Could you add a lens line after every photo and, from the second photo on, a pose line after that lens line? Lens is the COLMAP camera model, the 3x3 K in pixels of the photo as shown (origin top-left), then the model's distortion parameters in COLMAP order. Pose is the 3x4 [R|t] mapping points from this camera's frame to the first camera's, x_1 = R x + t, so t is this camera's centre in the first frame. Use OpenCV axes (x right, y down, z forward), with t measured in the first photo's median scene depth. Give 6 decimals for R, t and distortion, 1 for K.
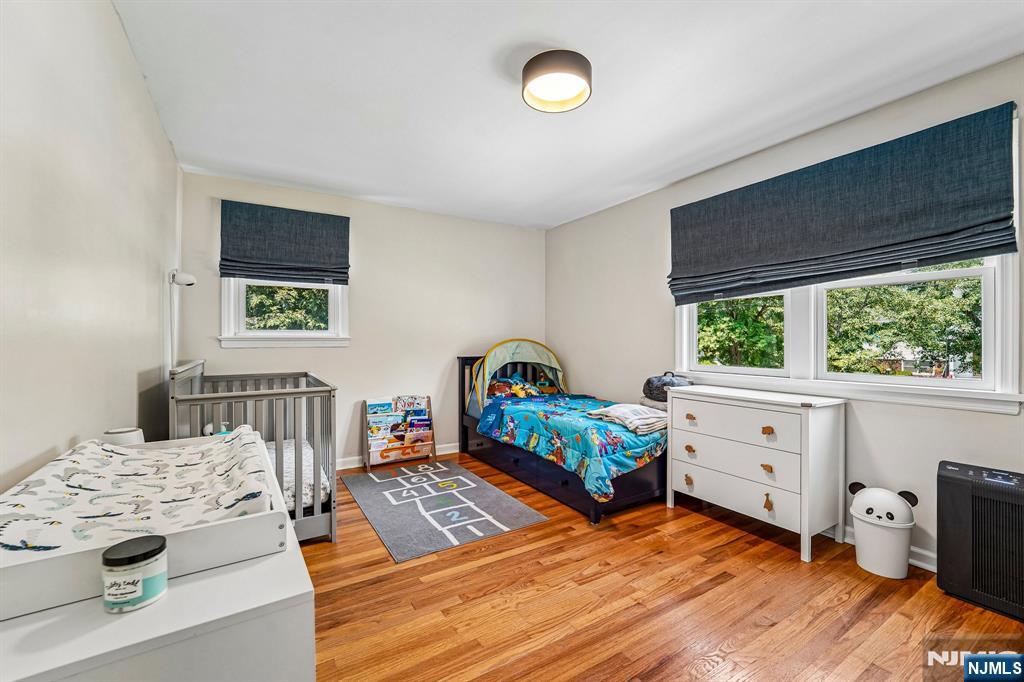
lens RADIAL K [[421.7, 0, 513.3], [0, 421.7, 342.1], [0, 0, 1]] dist [-0.003549, -0.000841]
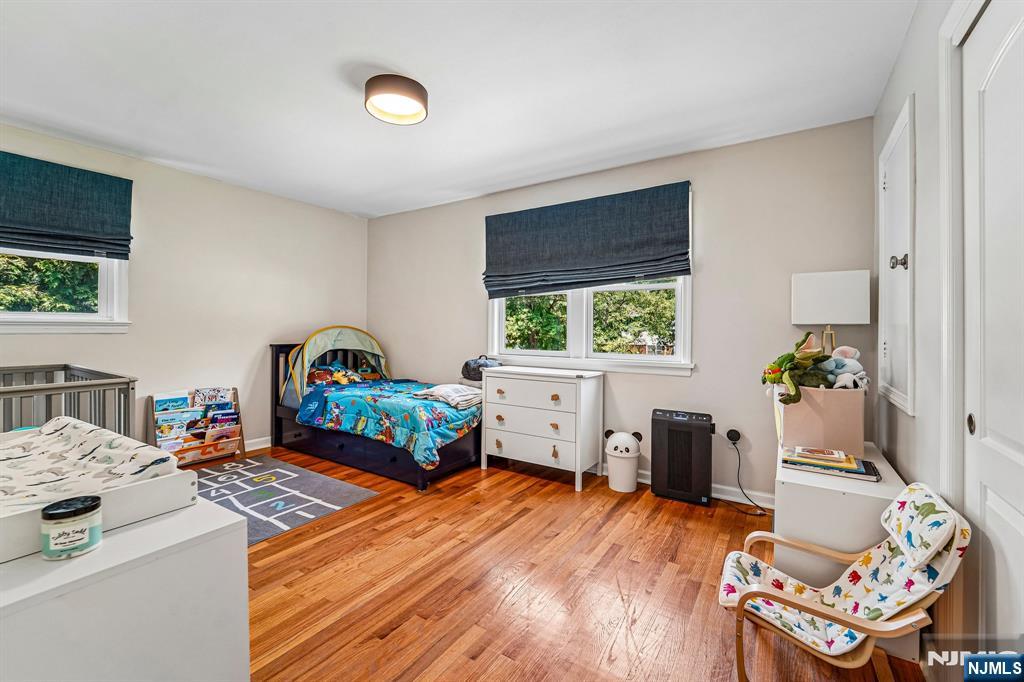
lens RADIAL K [[421.7, 0, 513.3], [0, 421.7, 342.1], [0, 0, 1]] dist [-0.003549, -0.000841]
pose [[0.905090, -0.005923, 0.425179, -0.058930], [-0.006255, 0.999609, 0.027240, 0.001310], [-0.425175, -0.027314, 0.904699, -0.106346]]
